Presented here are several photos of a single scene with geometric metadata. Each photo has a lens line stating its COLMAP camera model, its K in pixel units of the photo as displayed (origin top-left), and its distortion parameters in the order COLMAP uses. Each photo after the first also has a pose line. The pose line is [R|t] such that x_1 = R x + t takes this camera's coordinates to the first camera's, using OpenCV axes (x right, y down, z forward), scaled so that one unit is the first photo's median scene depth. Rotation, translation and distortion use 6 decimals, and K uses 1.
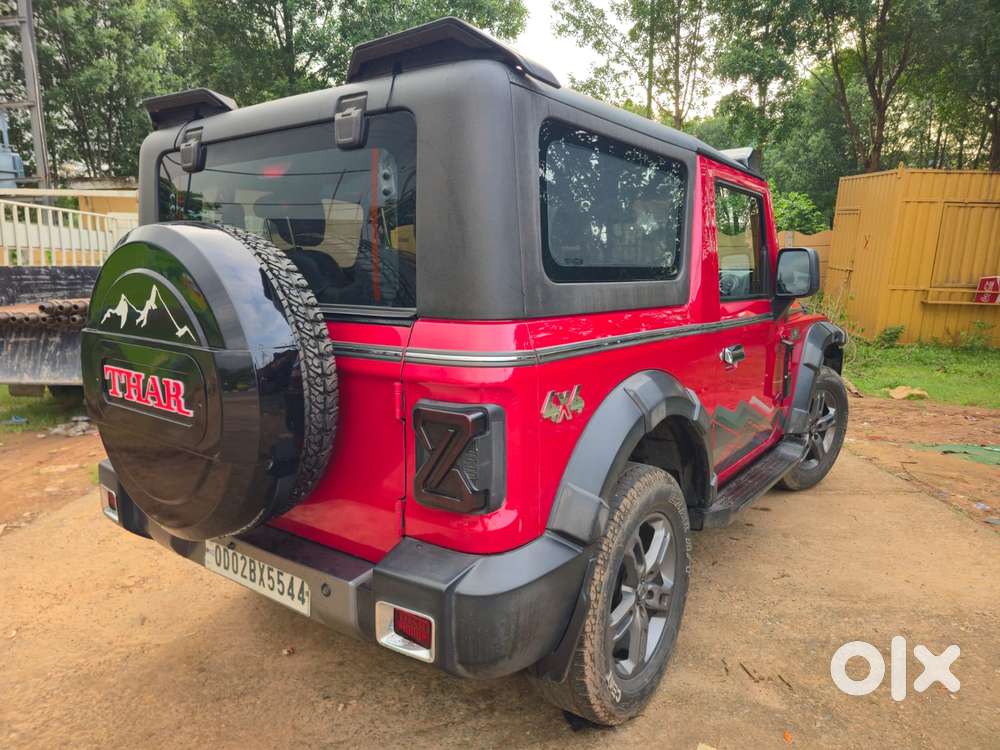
lens RADIAL K [[660.4, 0, 511.6], [0, 660.4, 378.3], [0, 0, 1]] dist [0.054940, -0.050798]
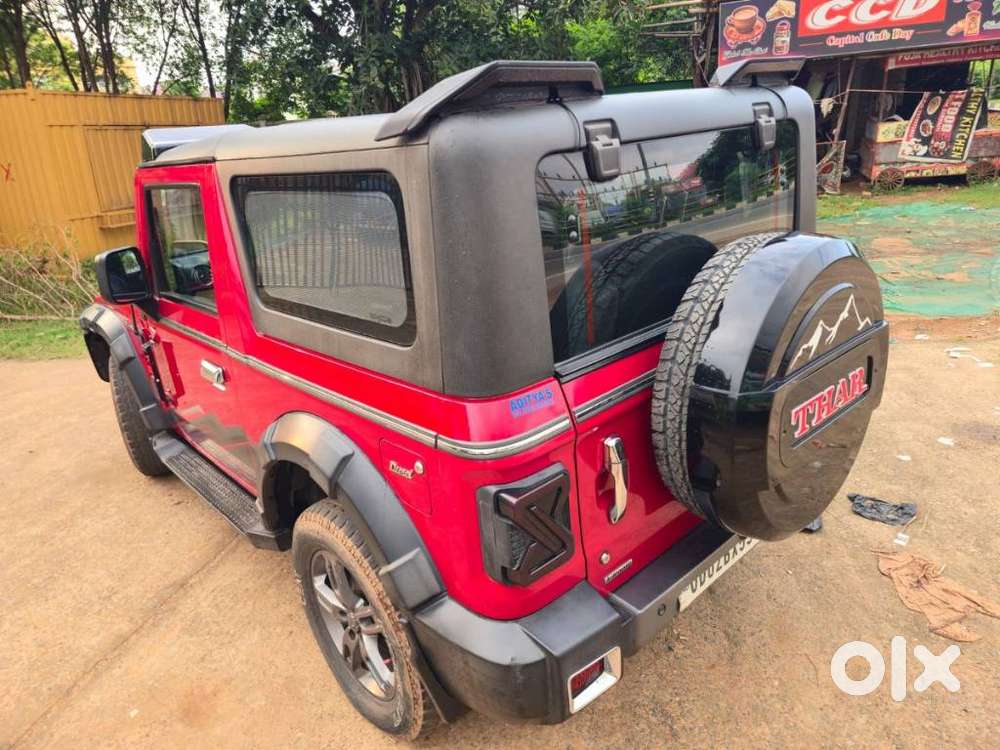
lens RADIAL K [[657.0, 0, 508.5], [0, 657.0, 378.7], [0, 0, 1]] dist [0.055759, -0.052162]
pose [[0.203845, -0.368286, 0.907090, -1.192653], [0.248391, 0.915682, 0.315955, -0.350869], [-0.946968, 0.160908, 0.278136, 0.899202]]
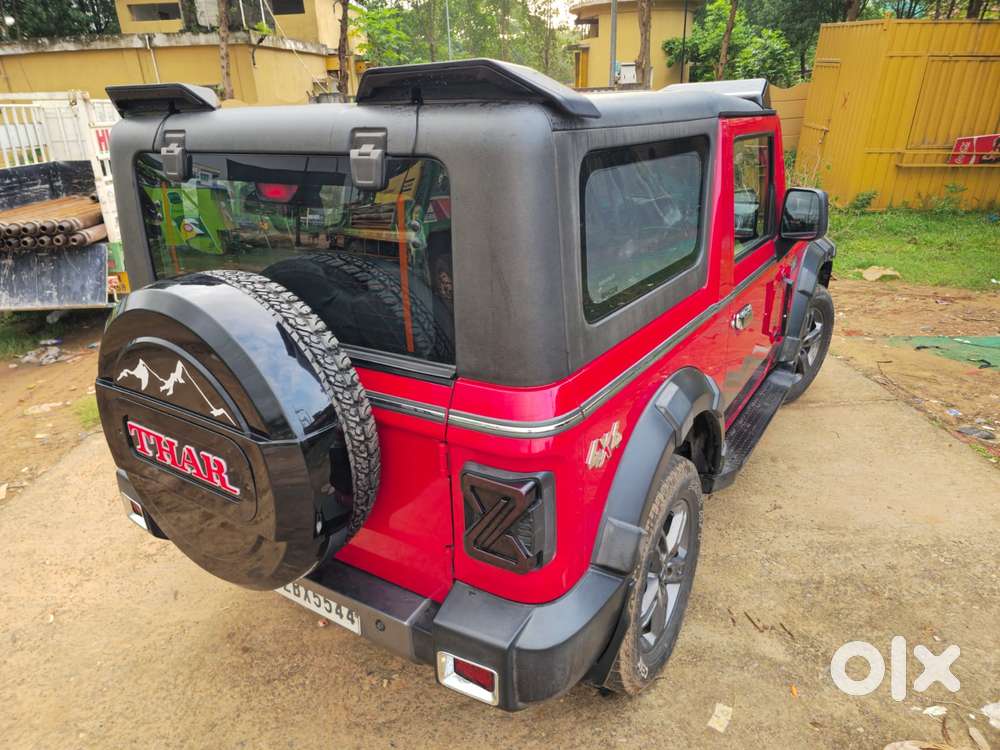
lens RADIAL K [[657.2, 0, 502.5], [0, 657.2, 370.6], [0, 0, 1]] dist [0.064694, -0.063264]
pose [[0.998042, -0.048110, 0.039973, -0.084798], [0.038791, 0.977396, 0.207826, -0.219489], [-0.049068, -0.205869, 0.977349, 0.041384]]
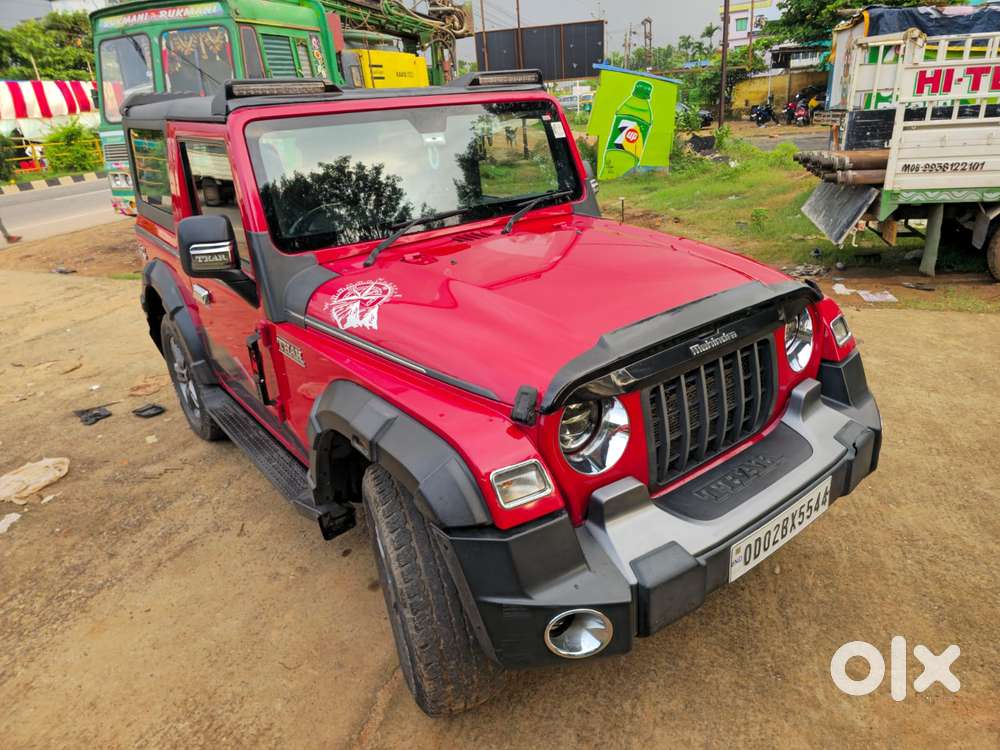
lens RADIAL K [[657.2, 0, 502.5], [0, 657.2, 370.6], [0, 0, 1]] dist [0.064694, -0.063264]
pose [[-0.273598, 0.387788, -0.880207, 1.561294], [-0.096761, 0.899385, 0.426314, -0.573502], [0.956965, 0.201808, -0.208547, 2.189507]]
